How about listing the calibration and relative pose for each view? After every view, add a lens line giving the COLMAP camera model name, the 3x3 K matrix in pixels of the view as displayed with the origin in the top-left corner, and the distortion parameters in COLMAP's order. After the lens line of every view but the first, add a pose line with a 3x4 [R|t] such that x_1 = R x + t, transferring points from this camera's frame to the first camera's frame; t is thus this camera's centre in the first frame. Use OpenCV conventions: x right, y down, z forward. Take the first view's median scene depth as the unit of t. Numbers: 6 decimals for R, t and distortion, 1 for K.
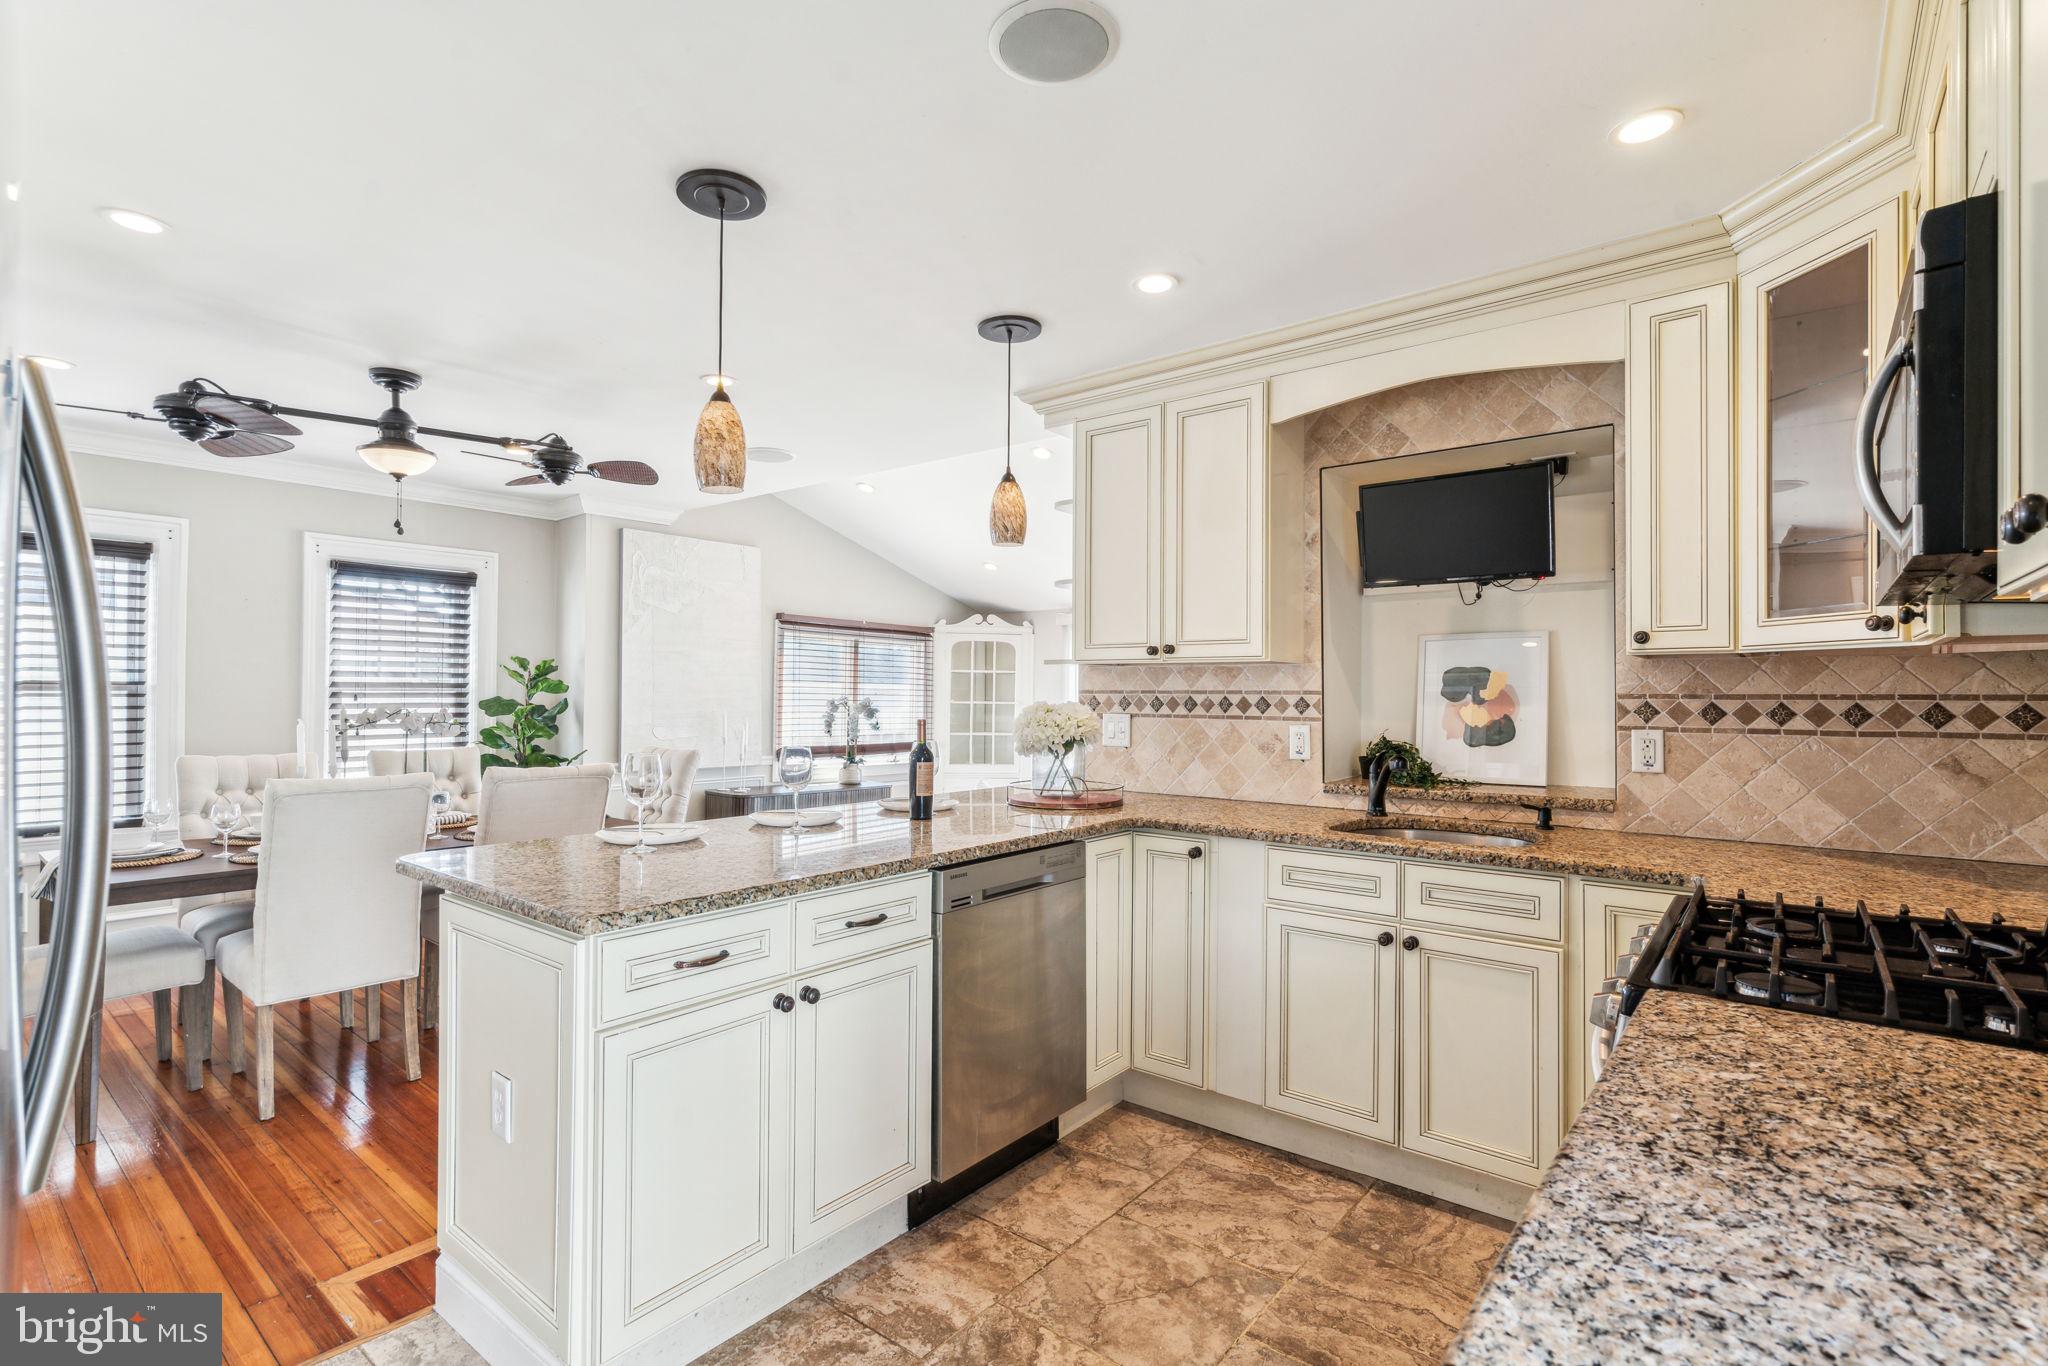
lens RADIAL K [[970.0, 0, 1020.6], [0, 970.0, 690.0], [0, 0, 1]] dist [-0.009649, 0.002930]
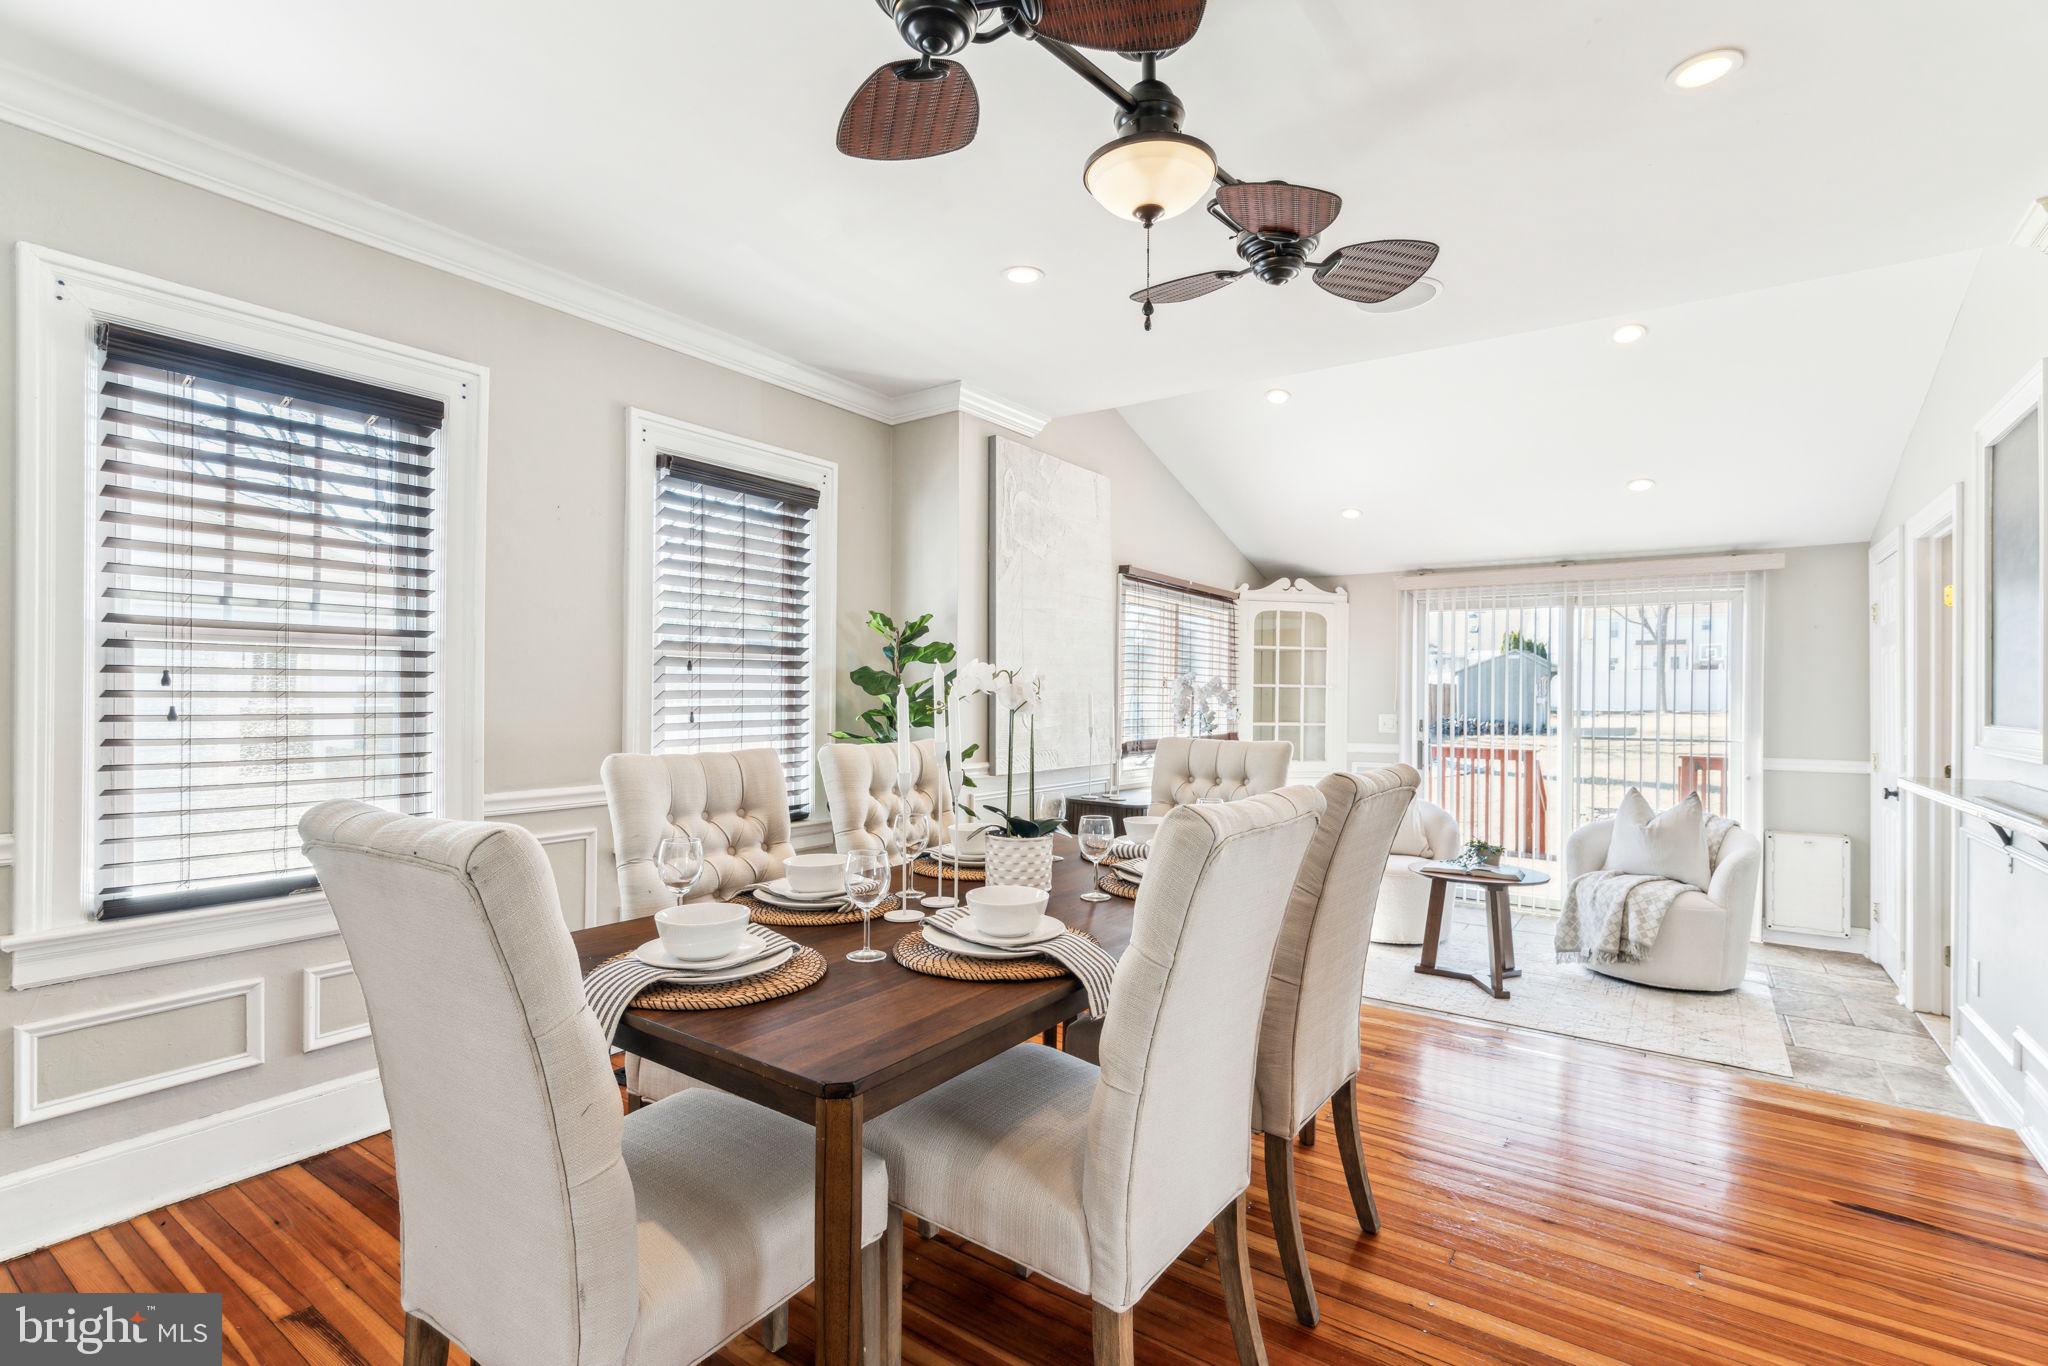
lens RADIAL K [[970.0, 0, 1027.6], [0, 970.0, 688.1], [0, 0, 1]] dist [-0.009649, 0.002930]
pose [[0.997748, 0.000735, 0.067072, -0.457151], [-0.000723, 1.000000, -0.000211, 0.021221], [-0.067072, 0.000162, 0.997748, 0.296744]]
